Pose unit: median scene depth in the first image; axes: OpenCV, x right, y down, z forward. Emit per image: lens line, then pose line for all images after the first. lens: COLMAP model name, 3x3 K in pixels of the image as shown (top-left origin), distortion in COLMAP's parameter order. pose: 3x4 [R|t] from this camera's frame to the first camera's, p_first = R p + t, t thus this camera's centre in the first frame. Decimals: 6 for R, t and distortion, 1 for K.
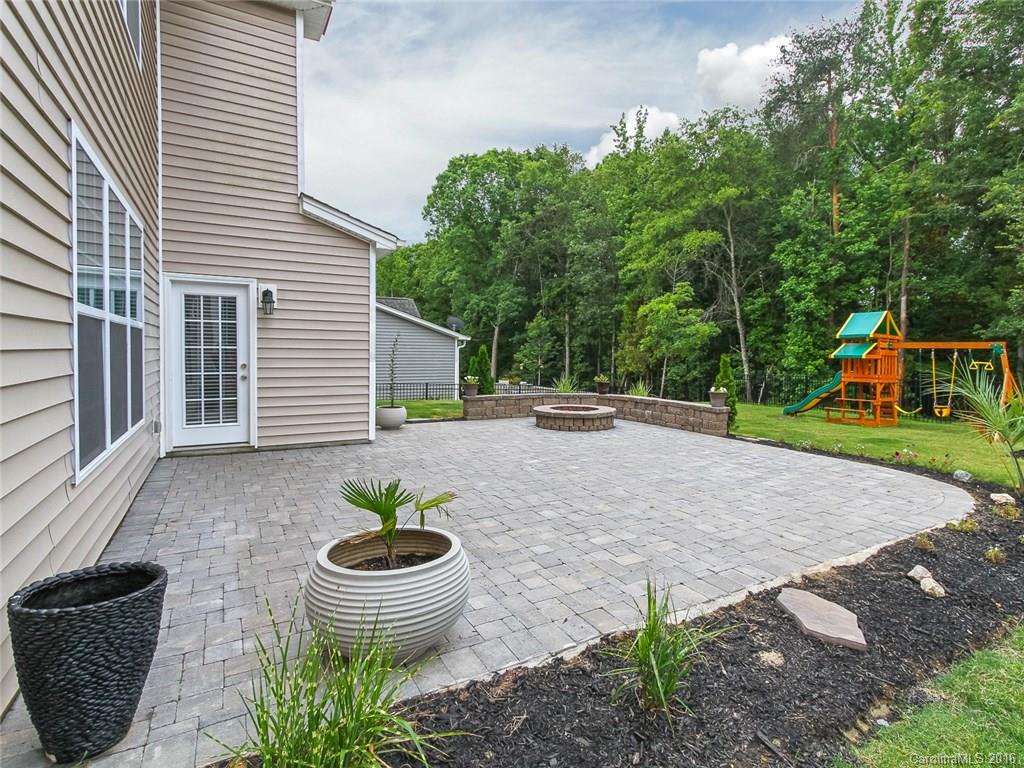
lens RADIAL K [[563.1, 0, 511.8], [0, 563.1, 377.2], [0, 0, 1]] dist [0.001610, 0.001429]
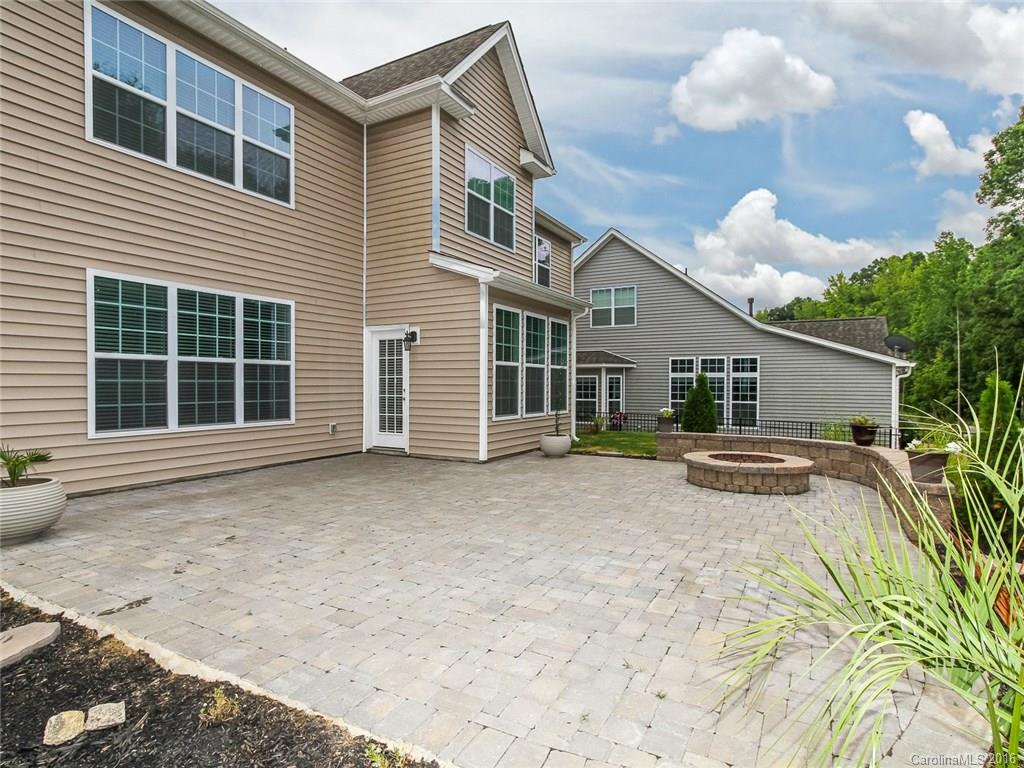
lens RADIAL K [[563.1, 0, 511.5], [0, 563.1, 384.2], [0, 0, 1]] dist [0.001610, 0.001429]
pose [[0.489794, -0.009404, -0.871788, 0.801296], [-0.039526, 0.998674, -0.032979, -0.000912], [0.870942, 0.050611, 0.488773, 0.578986]]
